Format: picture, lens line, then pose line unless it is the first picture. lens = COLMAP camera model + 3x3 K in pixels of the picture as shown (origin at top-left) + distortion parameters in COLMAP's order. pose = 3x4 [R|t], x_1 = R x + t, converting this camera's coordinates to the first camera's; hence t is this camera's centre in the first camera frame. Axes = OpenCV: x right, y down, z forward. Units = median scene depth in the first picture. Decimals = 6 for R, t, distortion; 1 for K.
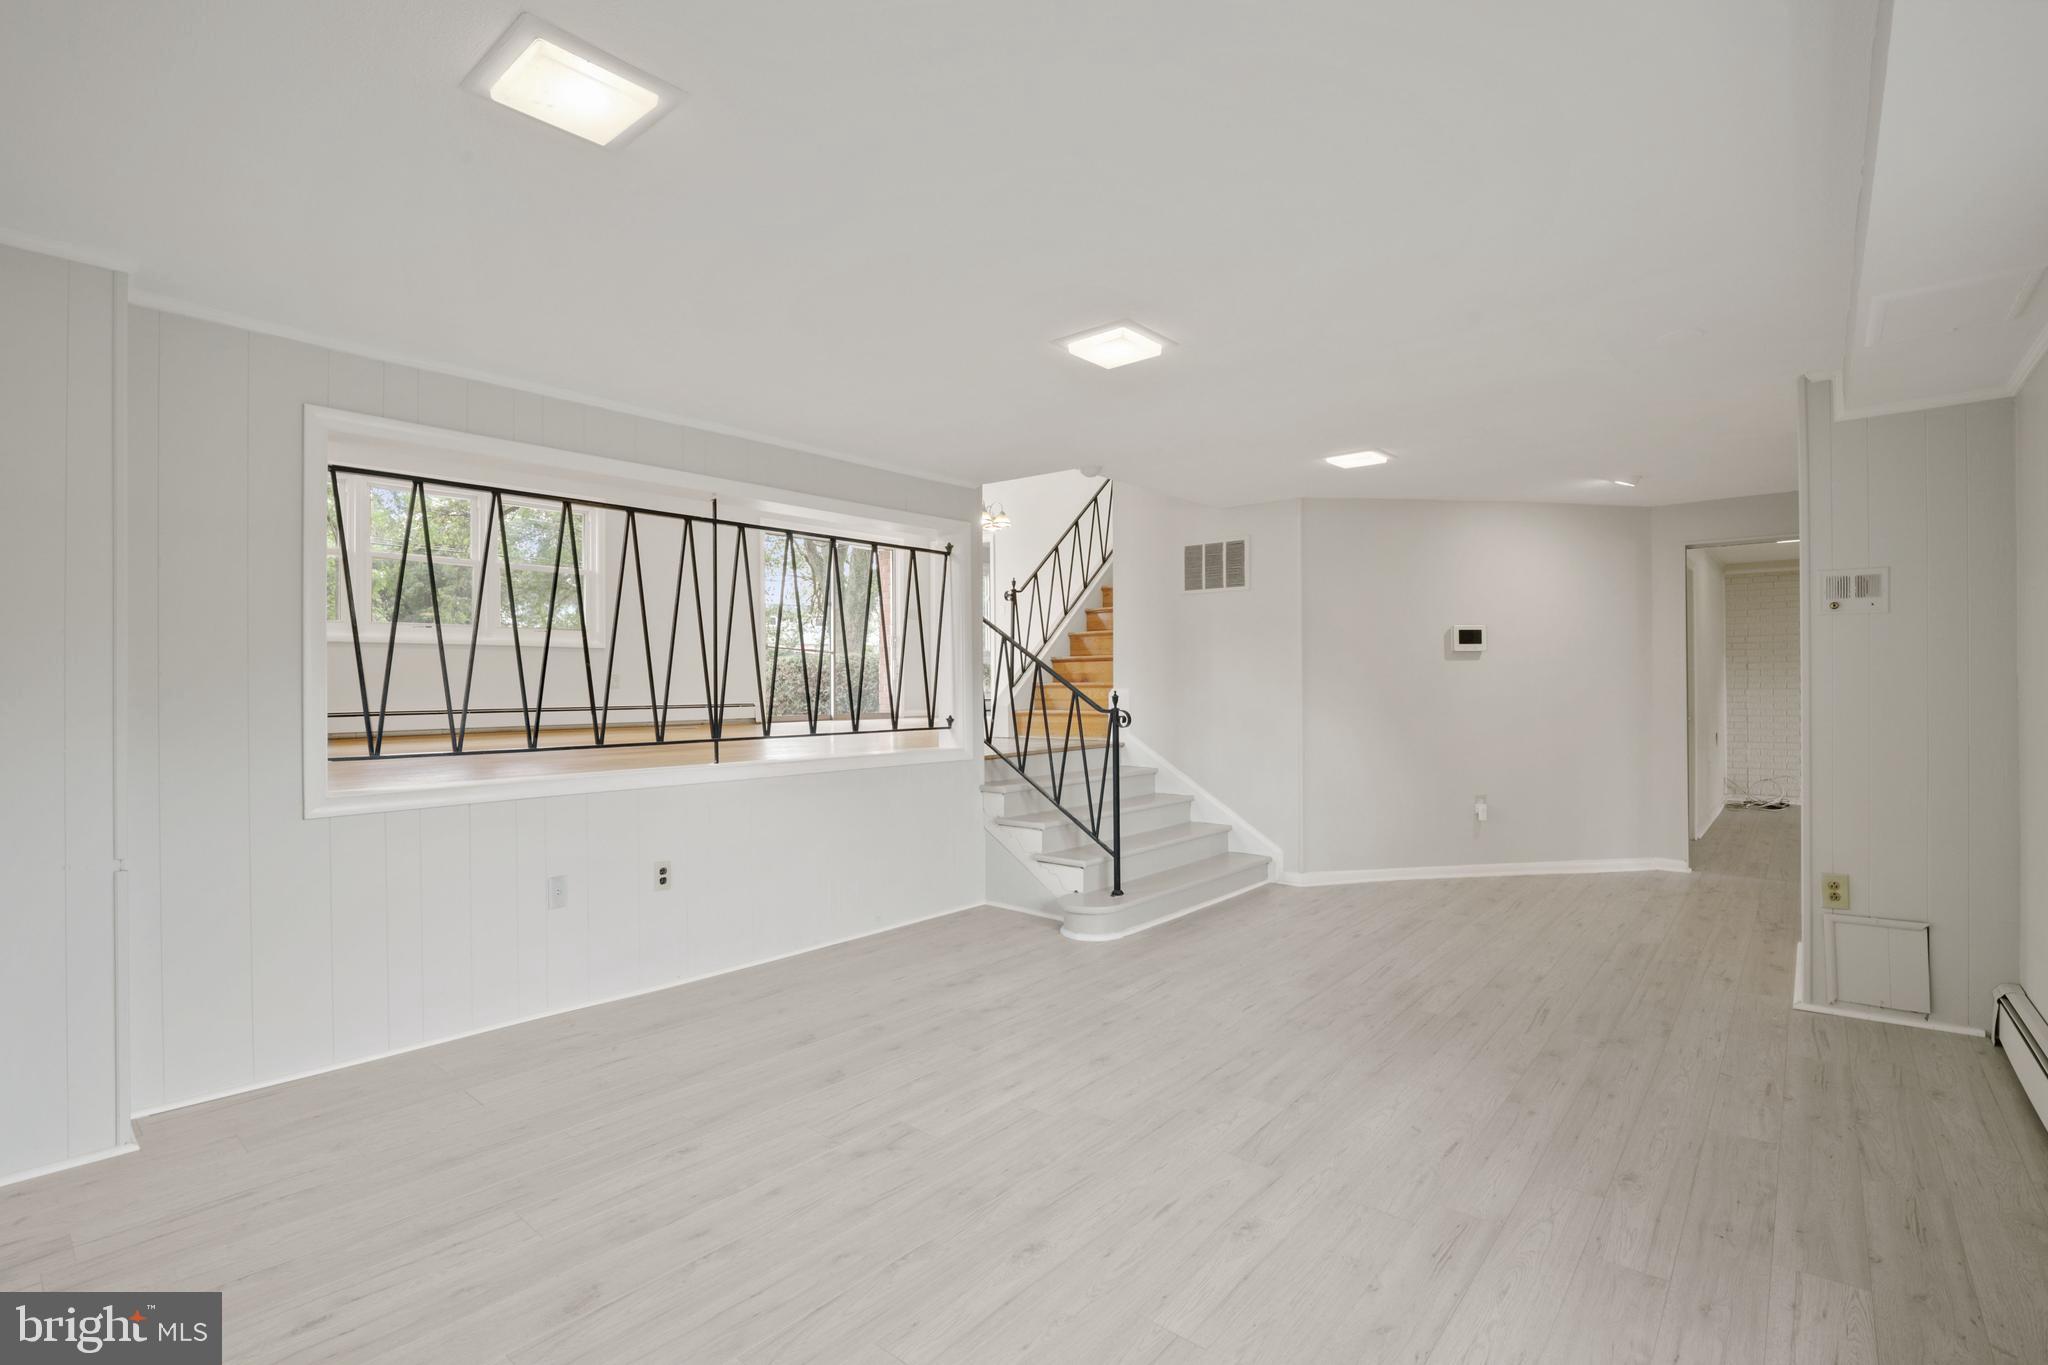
lens RADIAL K [[953.7, 0, 1036.0], [0, 953.7, 683.9], [0, 0, 1]] dist [-0.022844, 0.001258]
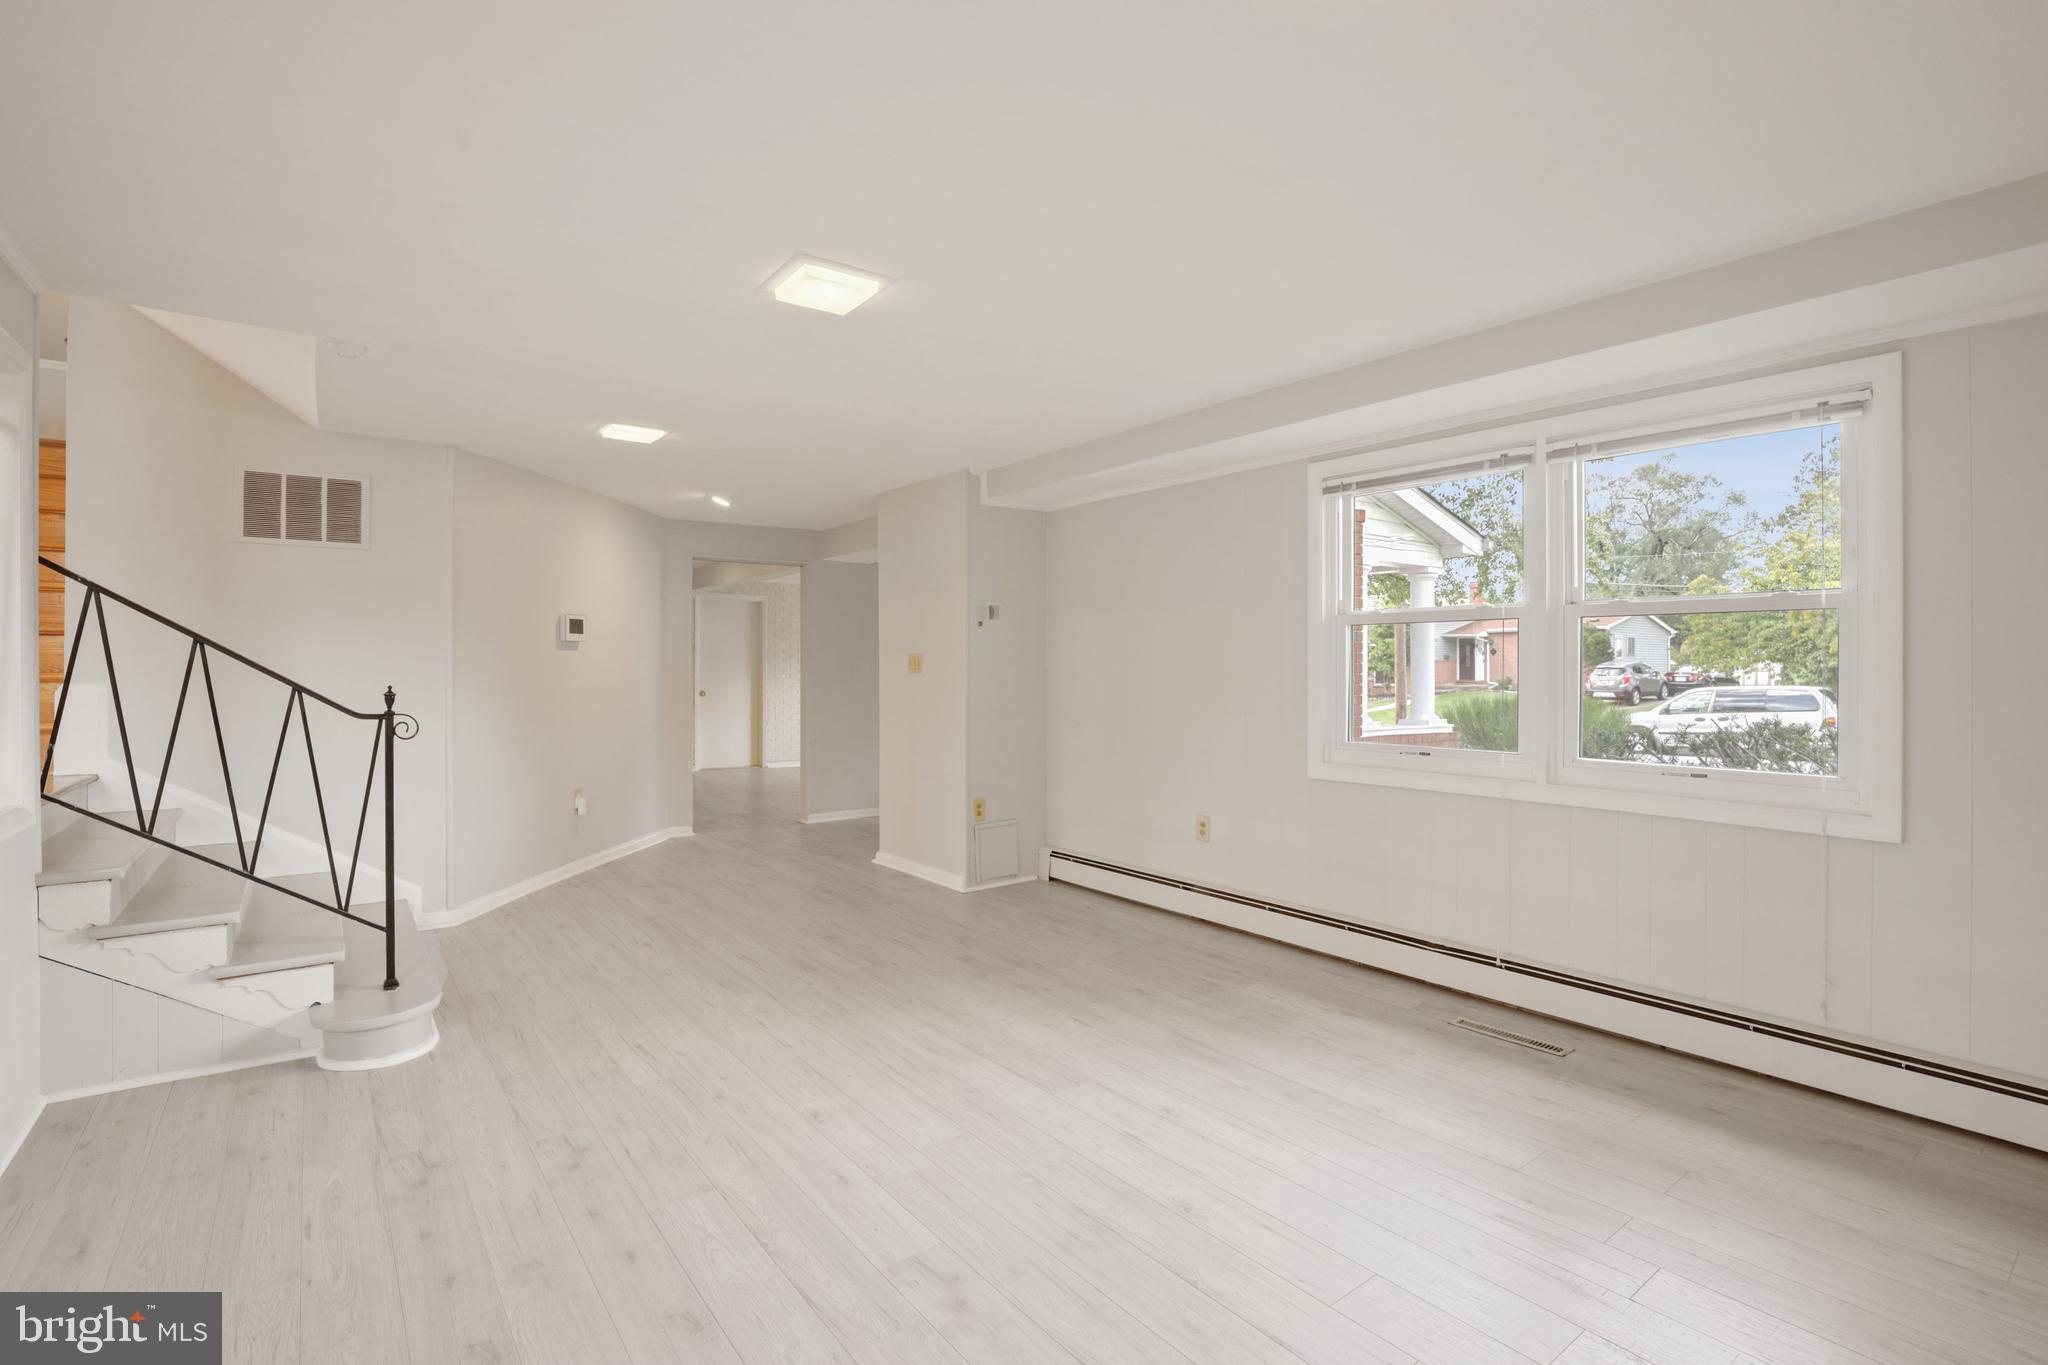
lens RADIAL K [[953.7, 0, 1034.2], [0, 953.7, 673.7], [0, 0, 1]] dist [-0.022844, 0.001258]
pose [[0.223361, -0.000303, 0.974736, -0.467633], [0.001496, 0.999999, -0.000032, -0.000861], [-0.974735, 0.001465, 0.223361, 0.403871]]
